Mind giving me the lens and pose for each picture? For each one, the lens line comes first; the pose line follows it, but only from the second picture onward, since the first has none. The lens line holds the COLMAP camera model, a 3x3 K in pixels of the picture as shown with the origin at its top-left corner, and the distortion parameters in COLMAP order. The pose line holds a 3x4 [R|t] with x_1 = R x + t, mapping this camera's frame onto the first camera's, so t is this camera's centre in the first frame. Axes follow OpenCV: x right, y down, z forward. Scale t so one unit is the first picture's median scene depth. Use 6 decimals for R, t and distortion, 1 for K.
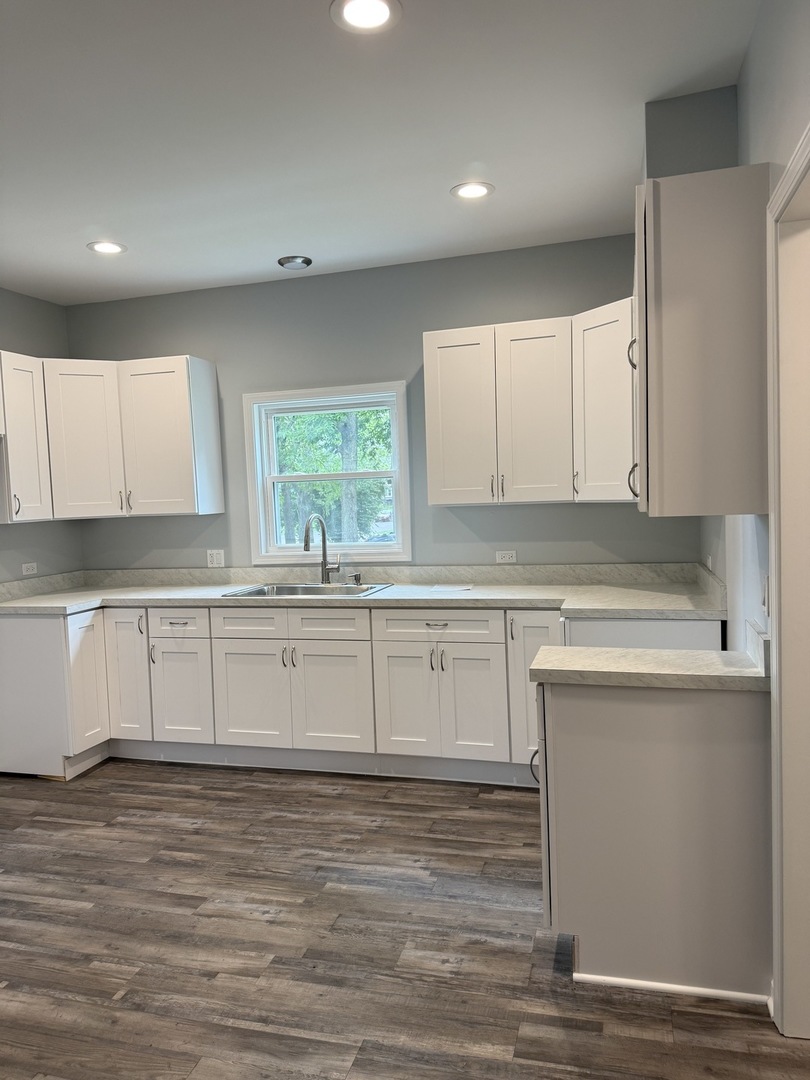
lens RADIAL K [[770.2, 0, 395.3], [0, 770.2, 531.9], [0, 0, 1]] dist [0.052215, -0.064285]
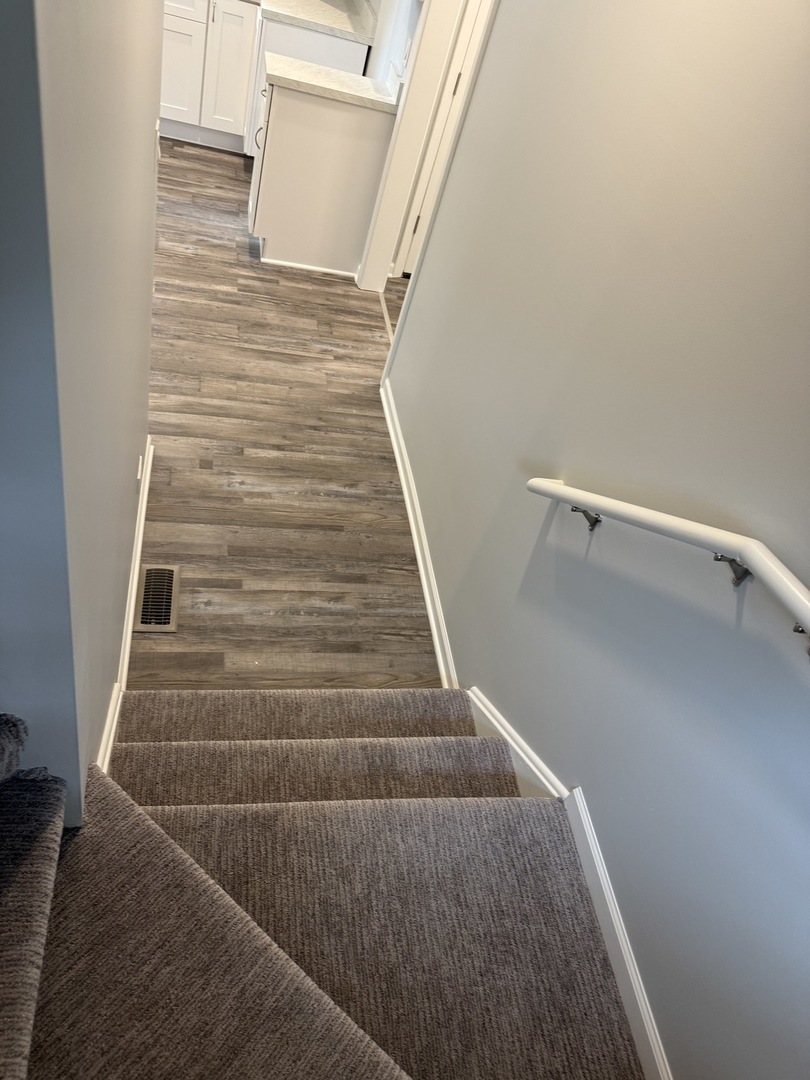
lens RADIAL K [[769.2, 0, 405.0], [0, 769.2, 540.0], [0, 0, 1]] dist [0.040050, -0.053132]
pose [[0.859055, -0.113952, 0.499039, -0.339425], [-0.273047, 0.722619, 0.635033, -0.151982], [-0.432978, -0.681789, 0.589655, -0.497068]]
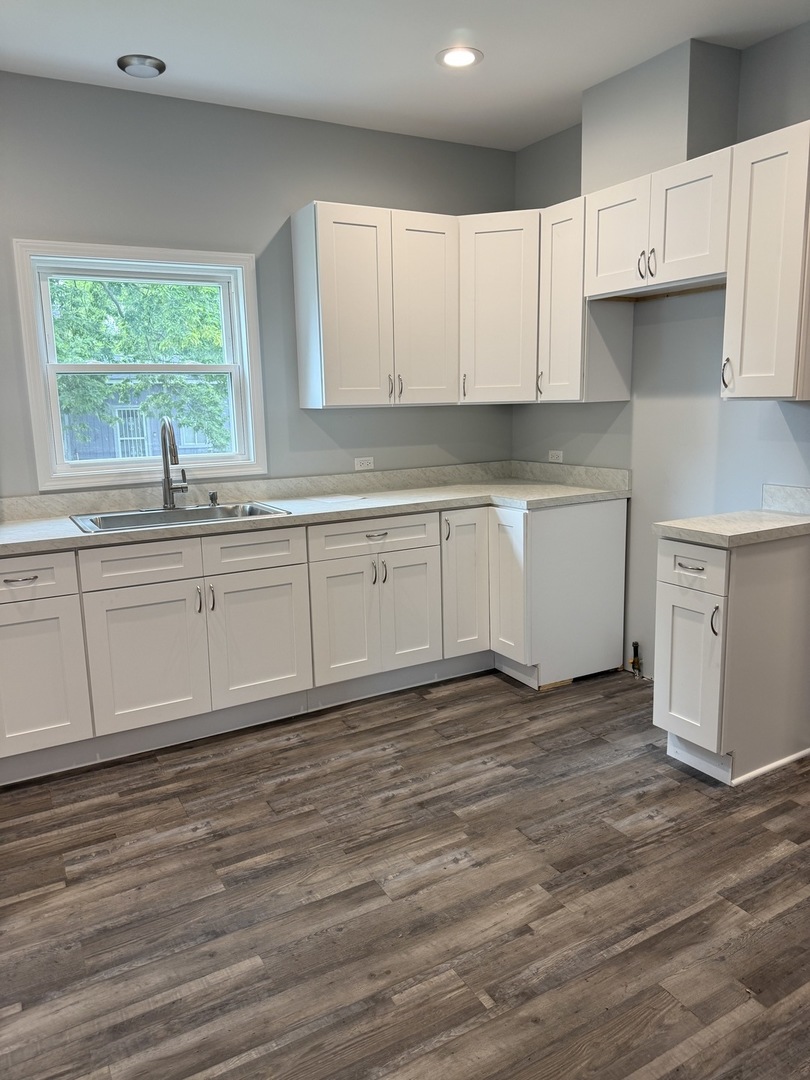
lens RADIAL K [[762.0, 0, 409.1], [0, 762.0, 534.3], [0, 0, 1]] dist [0.087214, -0.133388]
pose [[0.691419, -0.105177, 0.714757, -0.678243], [0.034305, 0.993010, 0.112936, 0.019363], [-0.721639, -0.053566, 0.690194, 0.391908]]
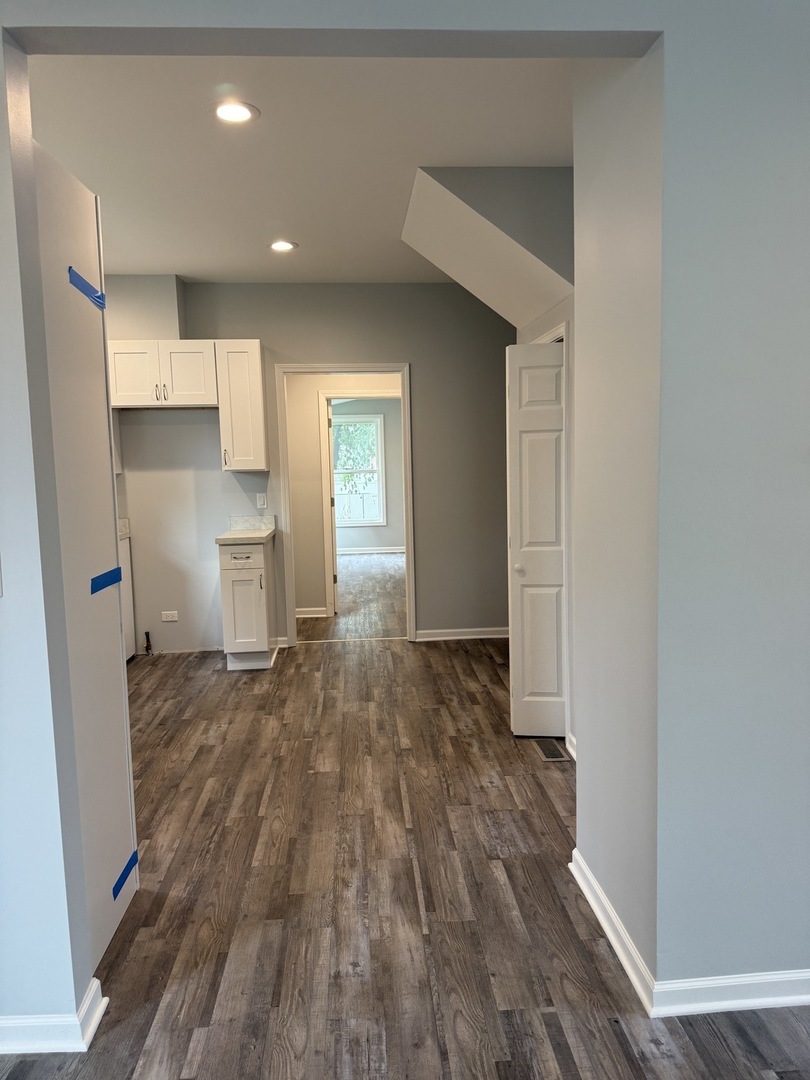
lens RADIAL K [[762.0, 0, 409.1], [0, 762.0, 534.3], [0, 0, 1]] dist [0.087214, -0.133388]
pose [[-0.351494, -0.050005, 0.934854, -1.482043], [0.087898, 0.992399, 0.086131, 0.006071], [-0.932055, 0.112447, -0.344427, 0.974759]]
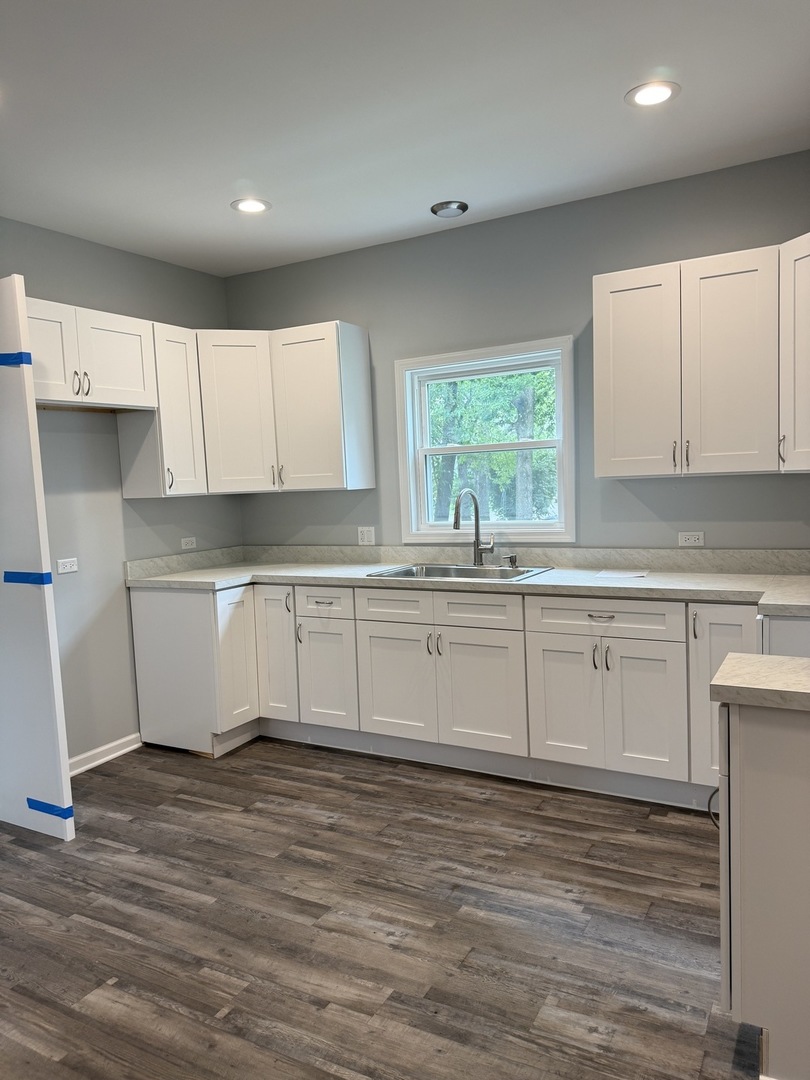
lens RADIAL K [[769.2, 0, 405.0], [0, 769.2, 540.0], [0, 0, 1]] dist [0.040050, -0.053132]
pose [[0.975492, 0.015888, -0.219462, 0.031596], [-0.007800, 0.999260, 0.037673, 0.005076], [0.219898, -0.035038, 0.974893, 0.134375]]
